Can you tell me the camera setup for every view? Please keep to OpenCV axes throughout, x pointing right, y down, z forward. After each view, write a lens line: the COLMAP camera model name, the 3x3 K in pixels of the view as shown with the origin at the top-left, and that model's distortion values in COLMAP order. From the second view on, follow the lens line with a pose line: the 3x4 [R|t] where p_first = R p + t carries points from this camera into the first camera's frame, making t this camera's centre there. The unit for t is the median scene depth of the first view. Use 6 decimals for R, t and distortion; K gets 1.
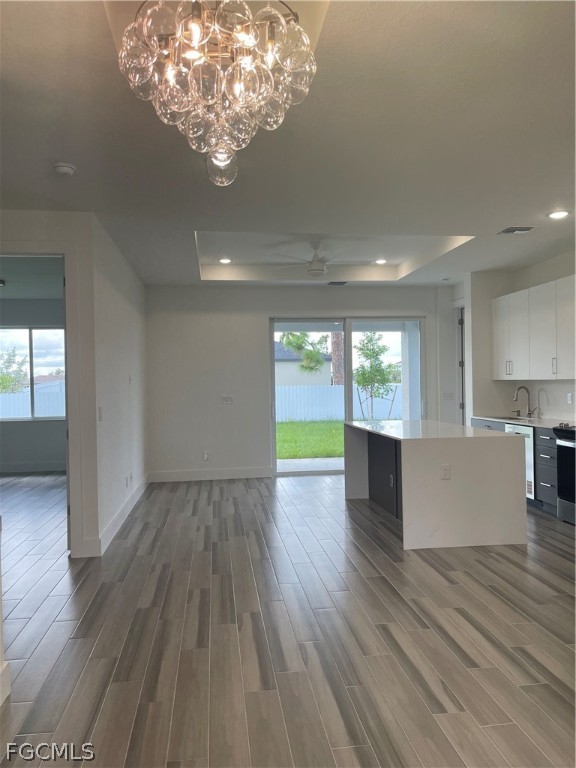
lens RADIAL K [[595.5, 0, 281.0], [0, 595.5, 384.8], [0, 0, 1]] dist [0.036026, -0.004777]
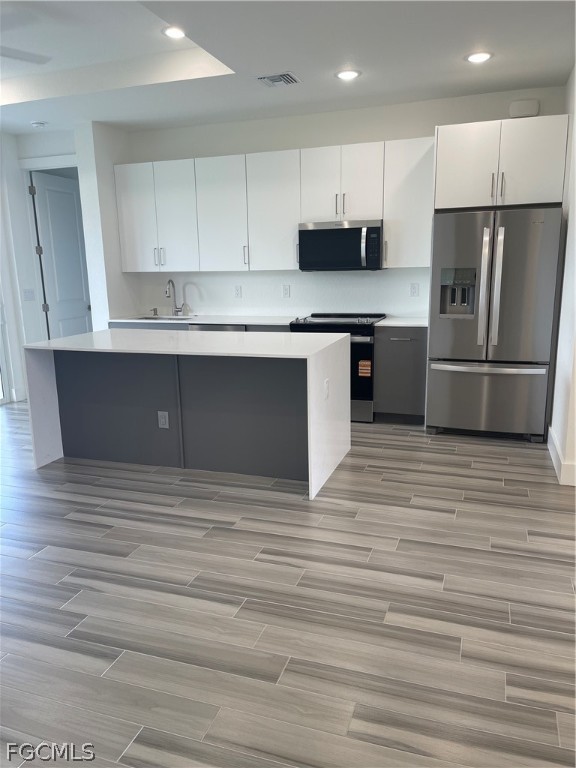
lens RADIAL K [[580.1, 0, 291.7], [0, 580.1, 397.5], [0, 0, 1]] dist [0.007176, -0.000453]
pose [[0.429235, -0.196378, 0.881585, -0.287627], [0.014843, 0.977479, 0.210512, -0.004398], [-0.903071, -0.077274, 0.422483, 0.484443]]
